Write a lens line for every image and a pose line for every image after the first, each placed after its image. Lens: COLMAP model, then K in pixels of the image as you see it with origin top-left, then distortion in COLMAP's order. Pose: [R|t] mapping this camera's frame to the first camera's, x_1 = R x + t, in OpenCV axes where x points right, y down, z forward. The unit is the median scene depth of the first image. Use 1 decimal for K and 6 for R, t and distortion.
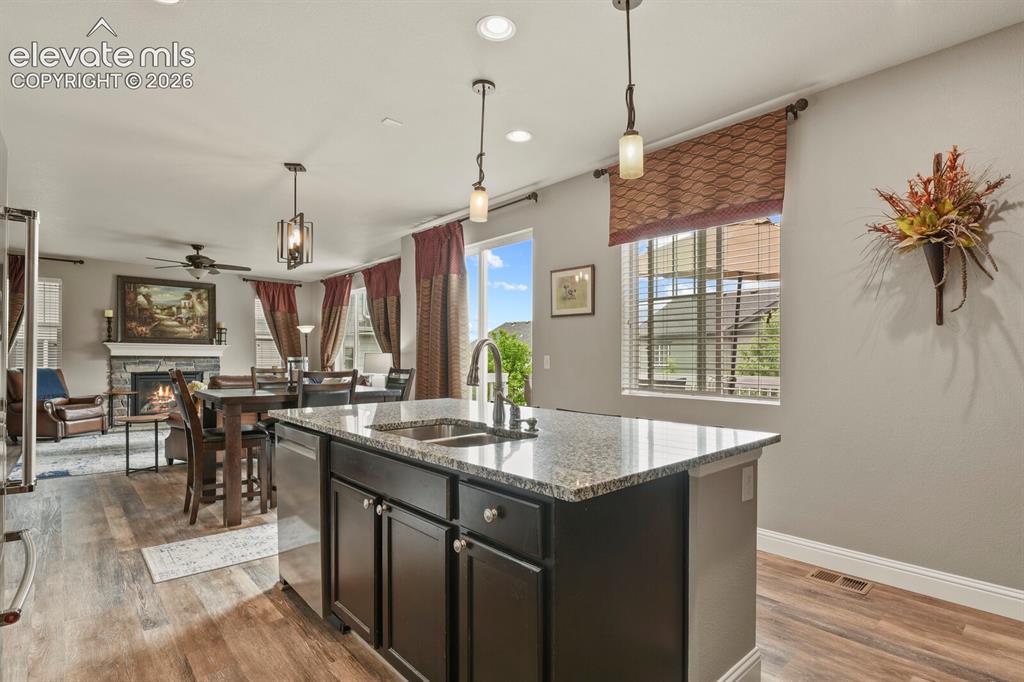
lens RADIAL K [[509.7, 0, 520.3], [0, 509.7, 361.3], [0, 0, 1]] dist [-0.001452, -0.001552]
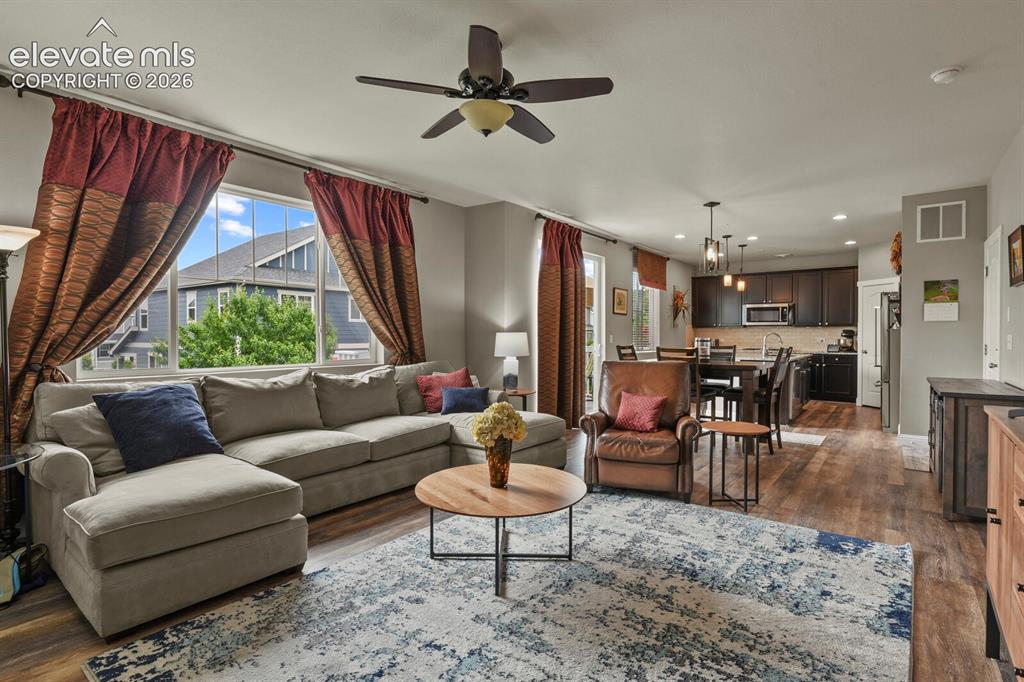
lens RADIAL K [[496.8, 0, 515.5], [0, 496.8, 340.4], [0, 0, 1]] dist [0.001815, -0.006548]
pose [[-0.177782, -0.016541, 0.983931, -0.847143], [0.001838, 0.999851, 0.017141, -0.012505], [-0.984068, 0.004856, -0.177725, 0.882977]]
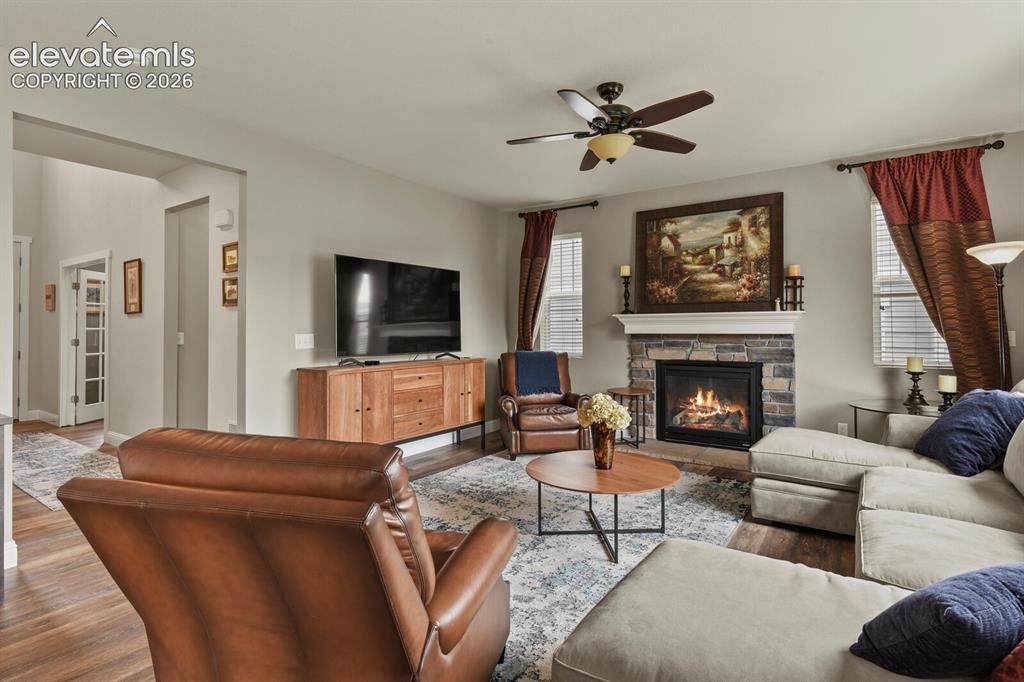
lens RADIAL K [[503.3, 0, 521.2], [0, 503.3, 324.2], [0, 0, 1]] dist [-0.000937, -0.002002]
pose [[0.242535, -0.020149, -0.969933, -0.195620], [0.000671, 0.999788, -0.020601, -0.010062], [0.970143, 0.004345, 0.242497, 0.692208]]
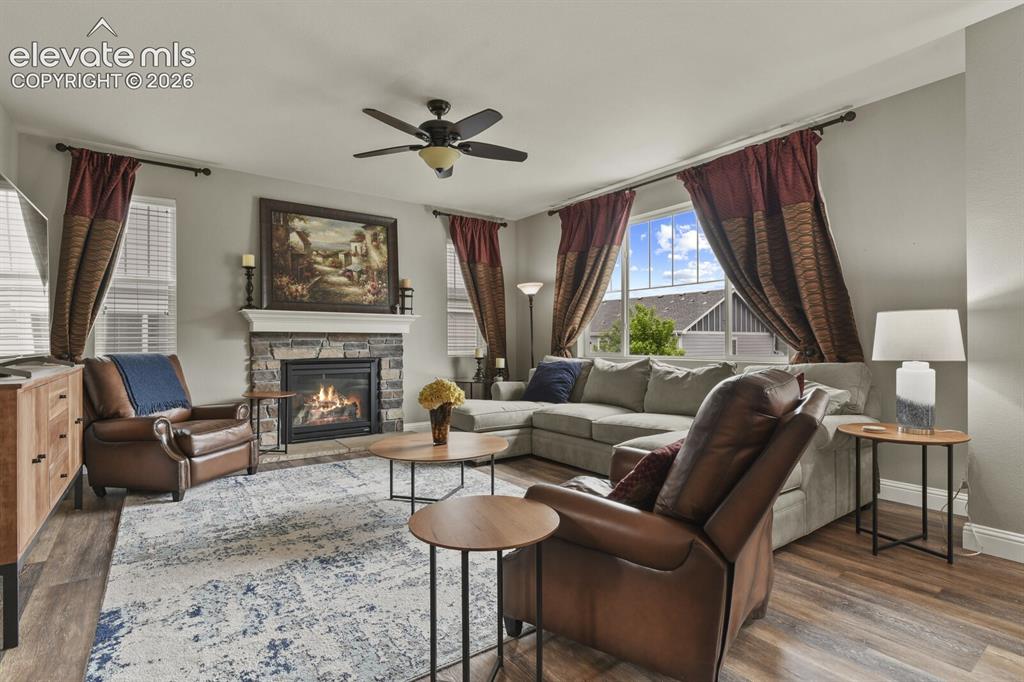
lens RADIAL K [[500.9, 0, 520.0], [0, 500.9, 338.8], [0, 0, 1]] dist [0.001836, -0.007360]
pose [[0.995482, -0.010837, -0.094332, -0.431585], [0.009791, 0.999885, -0.011545, 0.006585], [0.094446, 0.010569, 0.995474, 0.441718]]
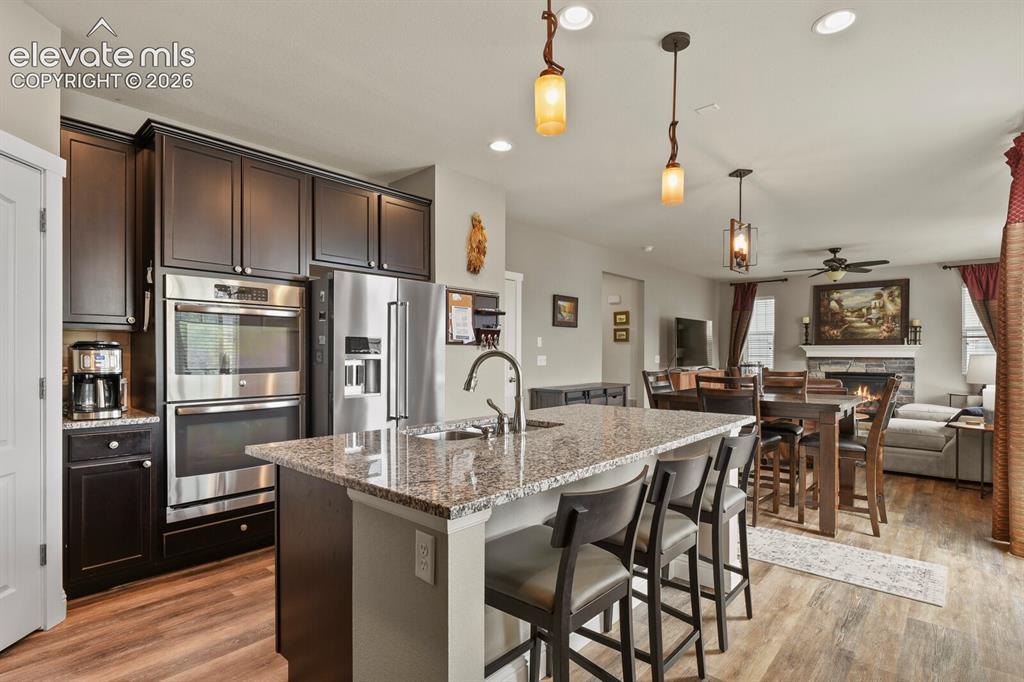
lens RADIAL K [[503.1, 0, 518.5], [0, 503.1, 357.2], [0, 0, 1]] dist [-0.006231, -0.002312]
pose [[0.107326, 0.001241, -0.994223, 0.245754], [-0.006031, 0.999982, 0.000597, -0.006811], [0.994206, 0.005932, 0.107332, 0.226850]]
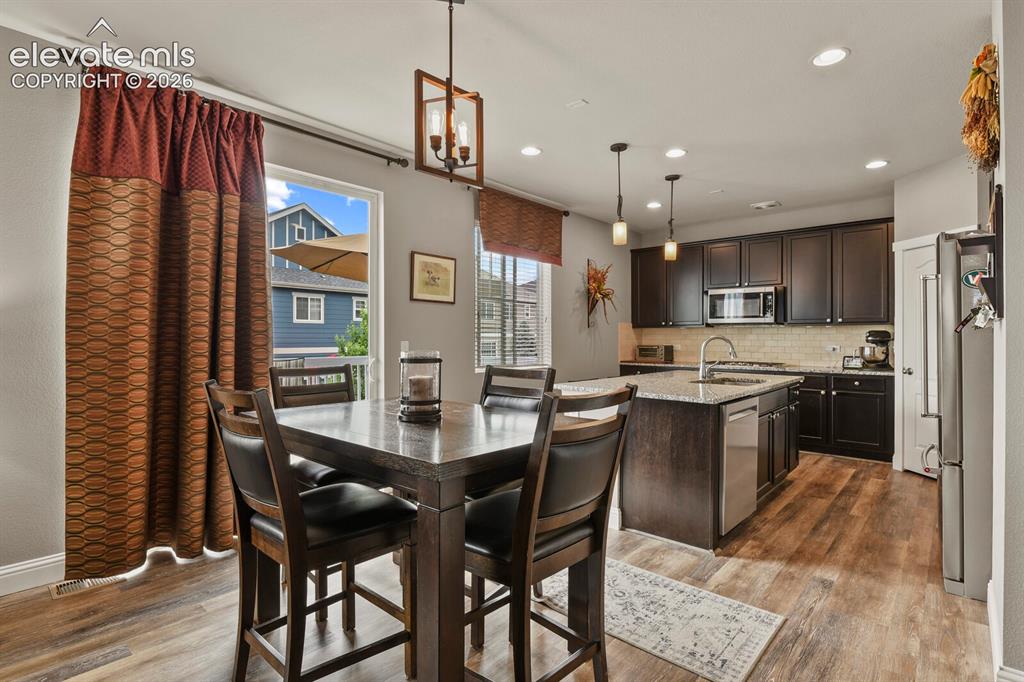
lens RADIAL K [[500.9, 0, 520.0], [0, 500.9, 338.8], [0, 0, 1]] dist [0.001836, -0.007360]
pose [[-0.113585, -0.007724, 0.993498, -0.474874], [0.003285, 0.999961, 0.008150, -0.011789], [-0.993523, 0.004190, -0.113556, 0.487559]]
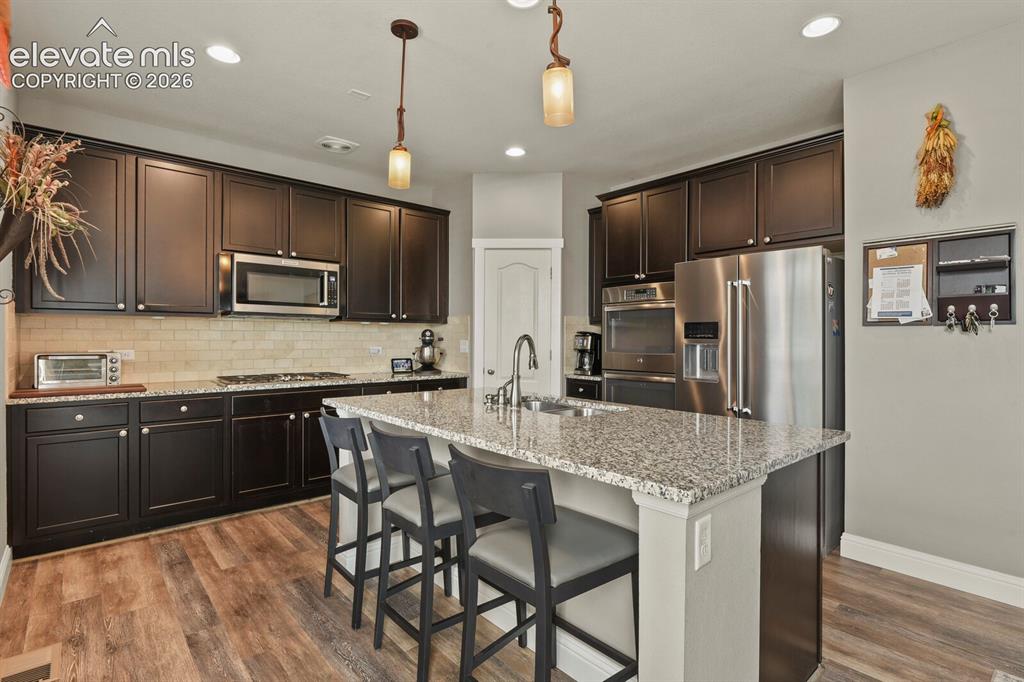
lens RADIAL K [[496.8, 0, 515.5], [0, 496.8, 340.4], [0, 0, 1]] dist [0.001815, -0.006548]
pose [[-0.999852, -0.009505, 0.014367, -0.013566], [-0.009377, 0.999916, 0.008918, -0.009375], [-0.014451, 0.008782, -0.999857, 0.541892]]
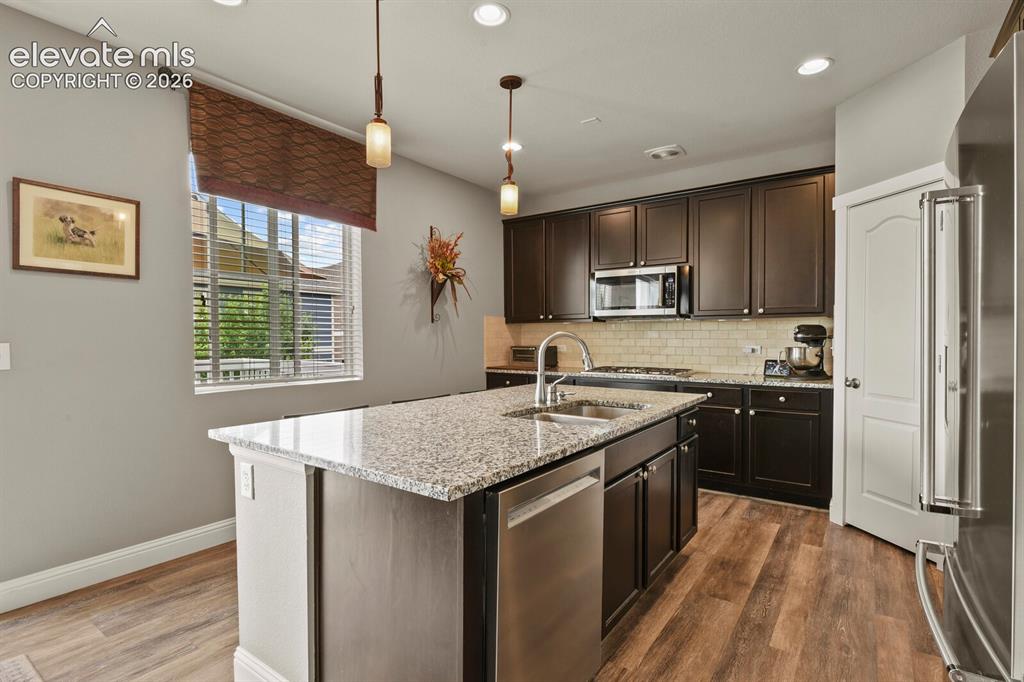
lens RADIAL K [[499.3, 0, 514.6], [0, 499.3, 348.8], [0, 0, 1]] dist [-0.001816, -0.005196]
pose [[-0.215859, -0.028475, 0.976009, -0.289437], [0.006131, 0.999515, 0.030517, -0.009388], [-0.976405, 0.012571, -0.215579, 0.332258]]
